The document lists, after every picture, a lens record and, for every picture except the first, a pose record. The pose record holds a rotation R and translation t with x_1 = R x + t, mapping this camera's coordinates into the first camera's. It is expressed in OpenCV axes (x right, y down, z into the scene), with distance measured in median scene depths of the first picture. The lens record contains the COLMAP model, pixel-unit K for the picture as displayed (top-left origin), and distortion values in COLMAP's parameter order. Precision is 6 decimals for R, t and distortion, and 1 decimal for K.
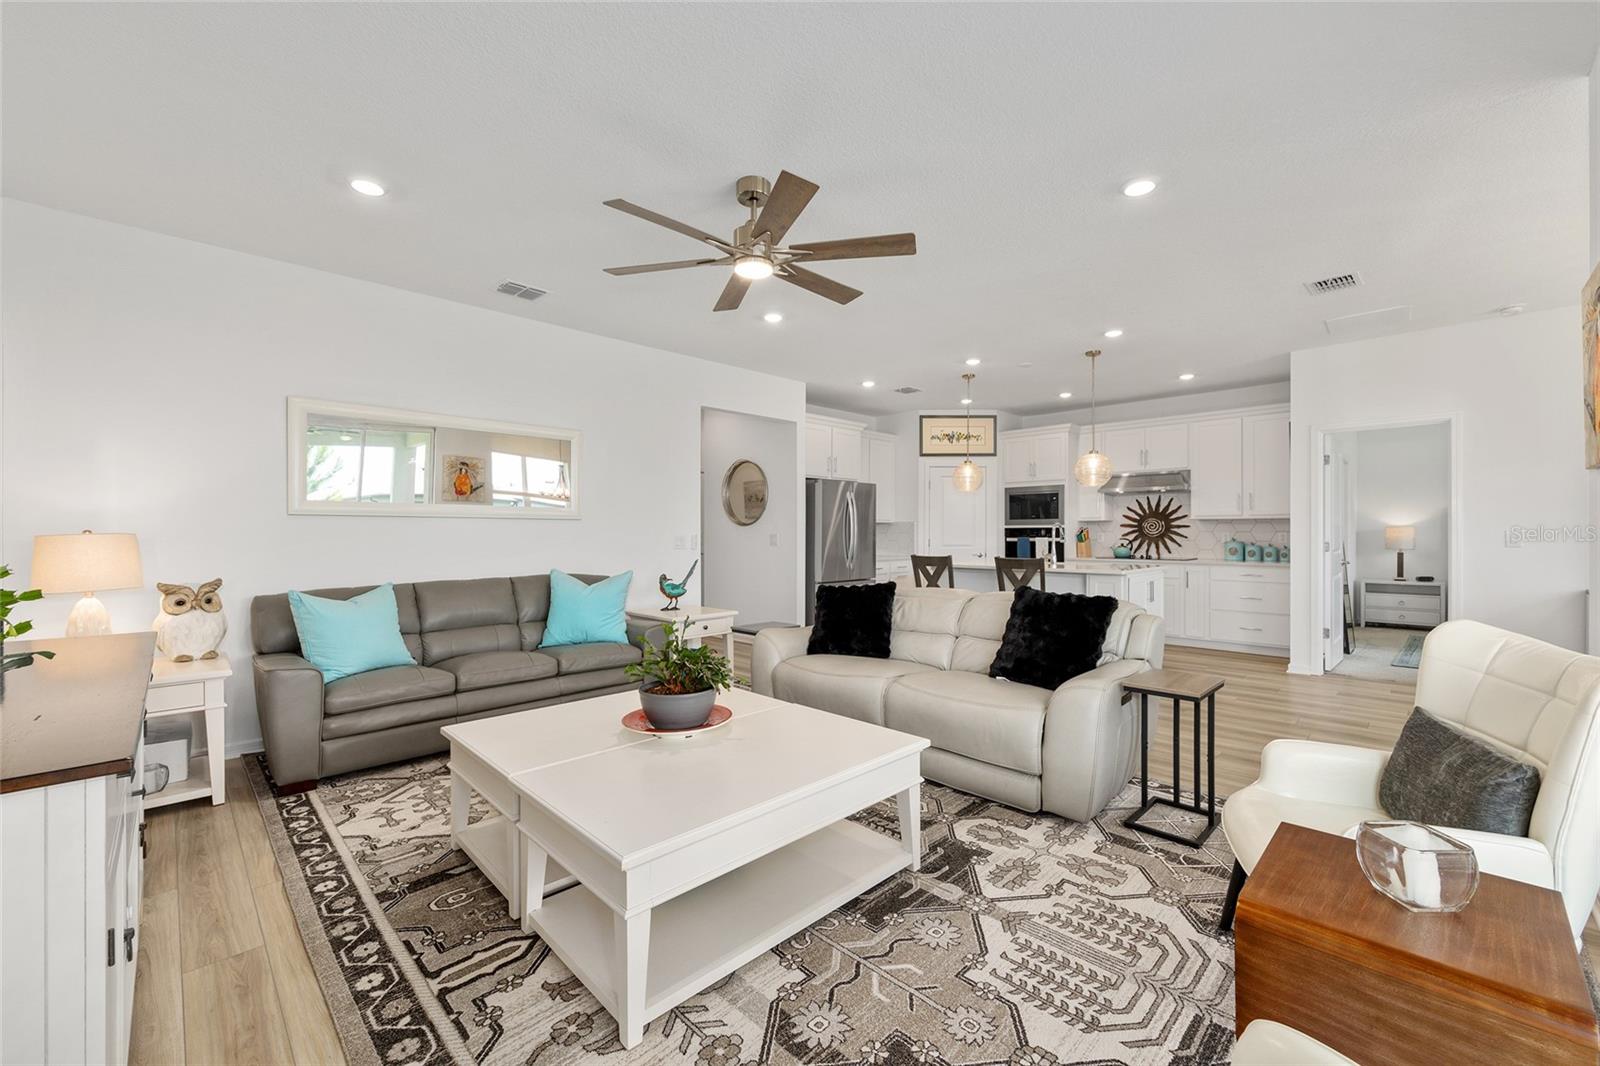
lens RADIAL K [[653.2, 0, 800.0], [0, 653.2, 533.0], [0, 0, 1]] dist [-0.000282, 0.000037]
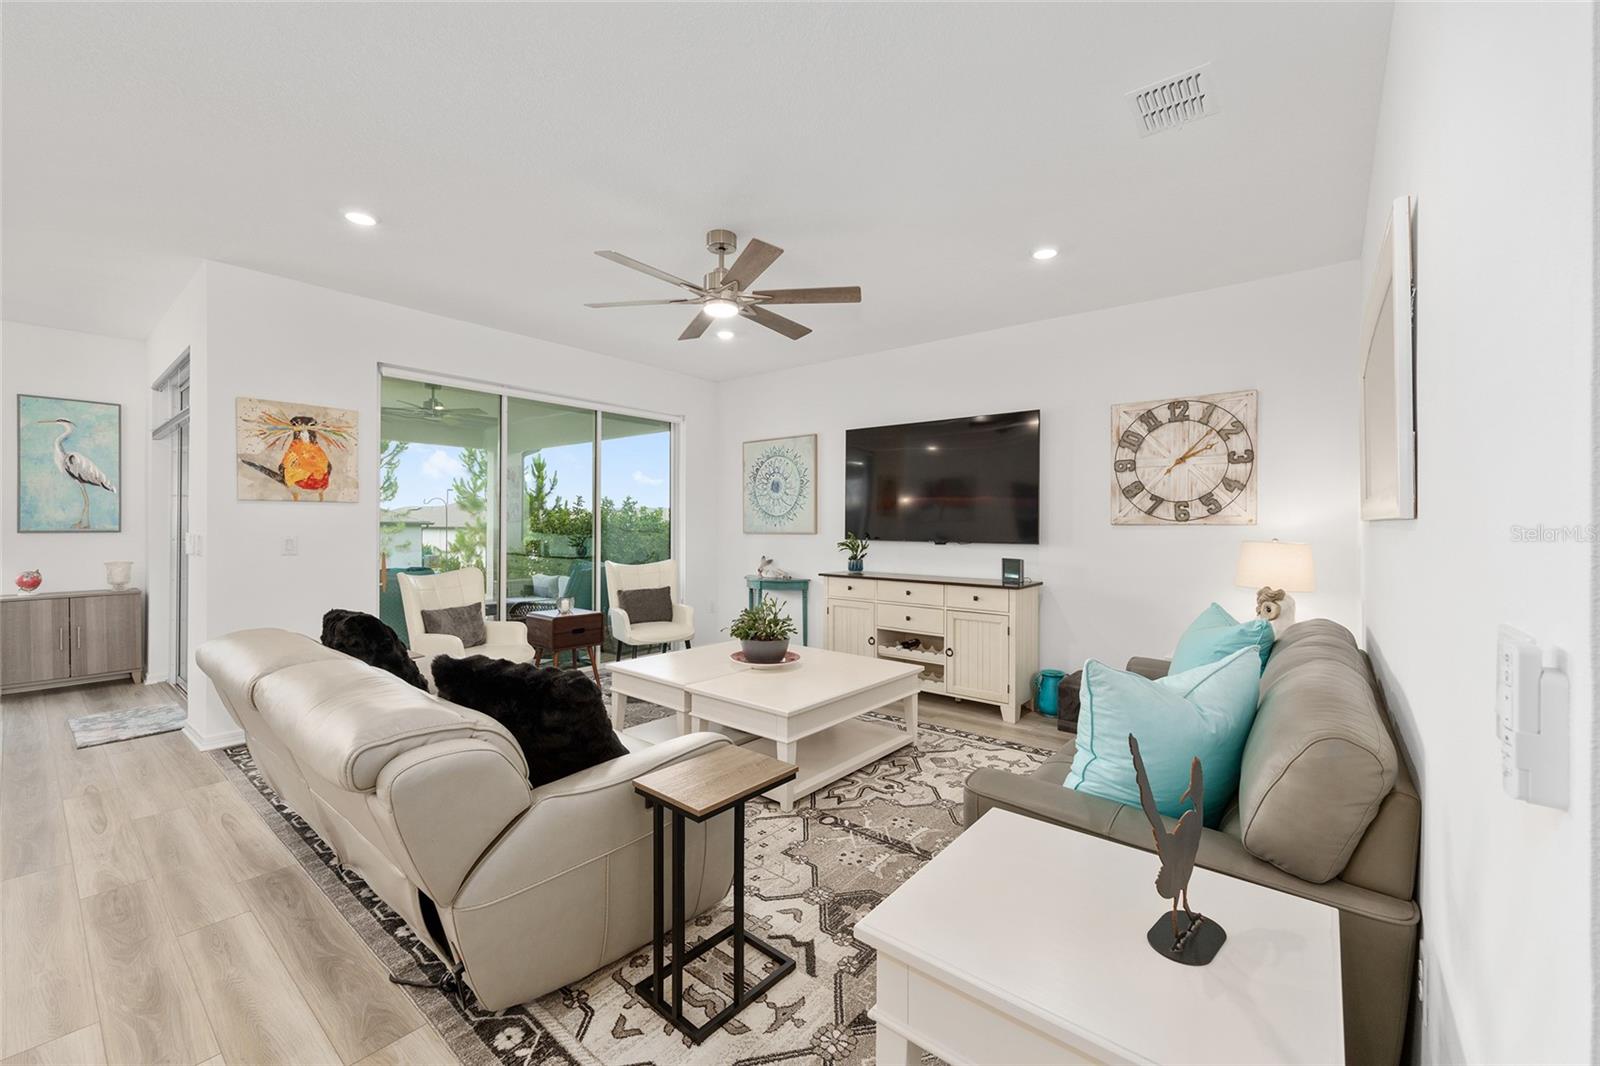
lens RADIAL K [[644.7, 0, 802.2], [0, 644.7, 525.3], [0, 0, 1]] dist [0.000668, 0.000111]
pose [[-0.993738, -0.001278, -0.111730, -0.116849], [-0.001661, 0.999993, 0.003336, -0.047222], [0.111725, 0.003500, -0.993733, 3.014509]]
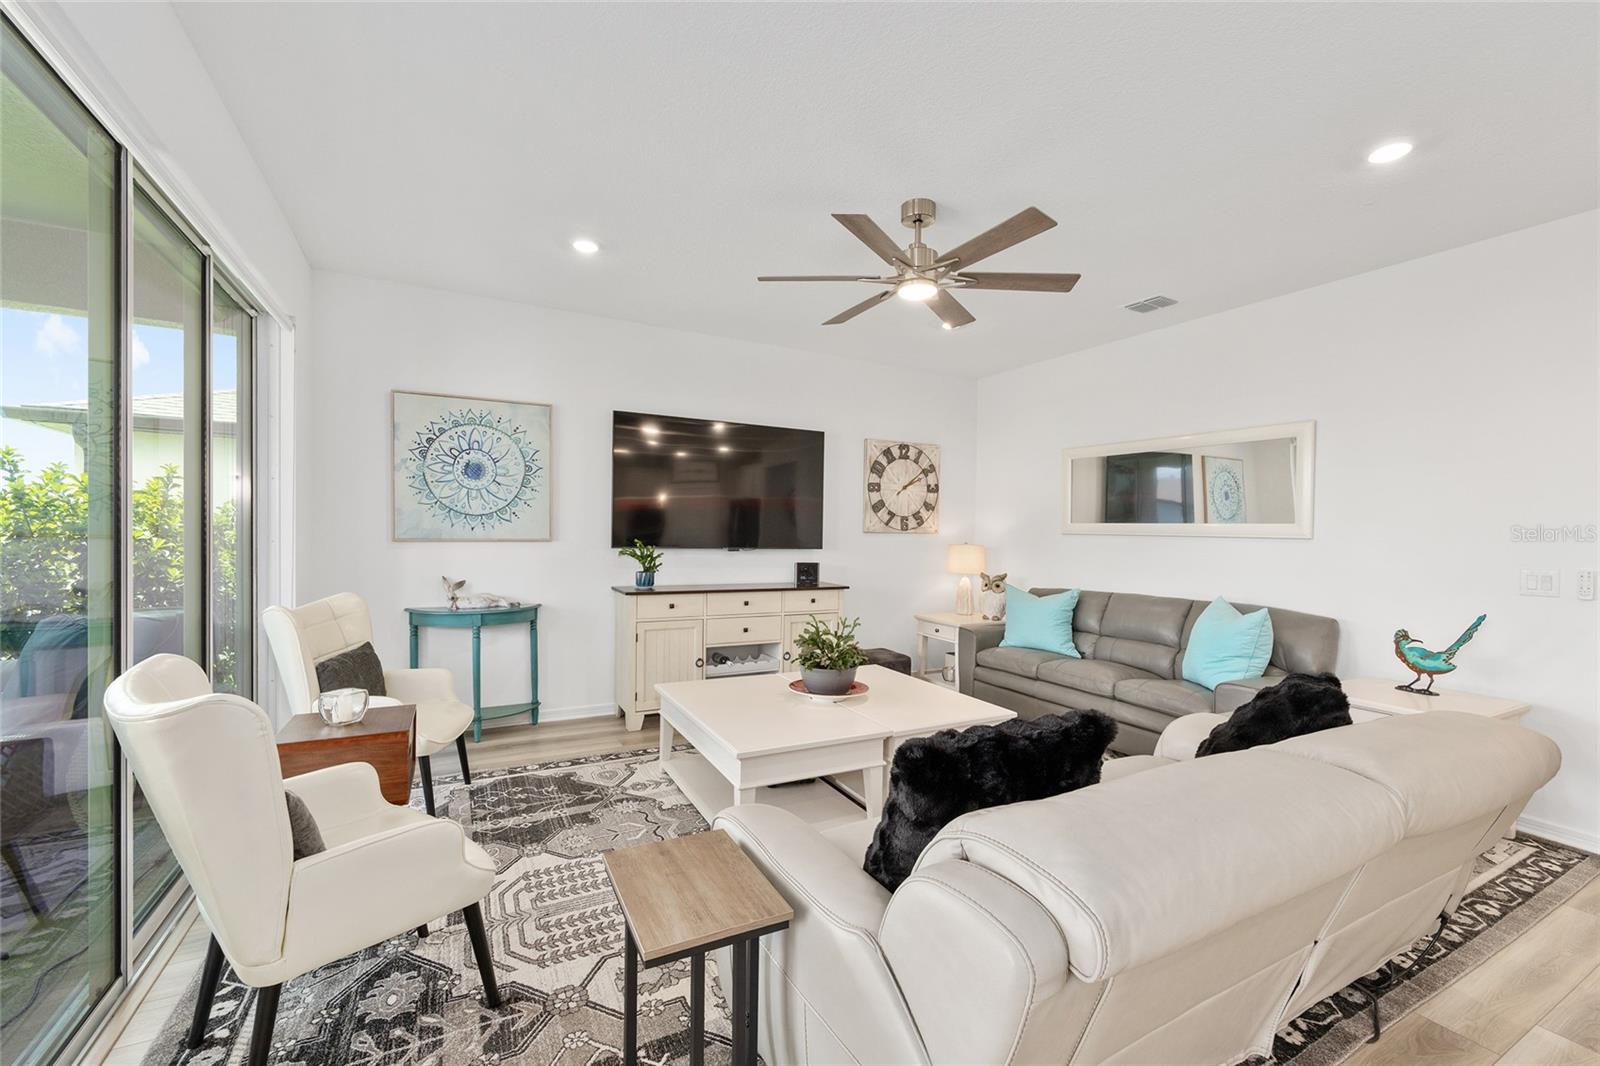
lens RADIAL K [[639.9, 0, 796.7], [0, 639.9, 547.4], [0, 0, 1]] dist [-0.001216, -0.000006]
pose [[-0.292490, 0.020883, -0.956041, 1.279100], [-0.016255, 0.999508, 0.026805, -0.048838], [0.956131, 0.023381, -0.292006, 1.545682]]
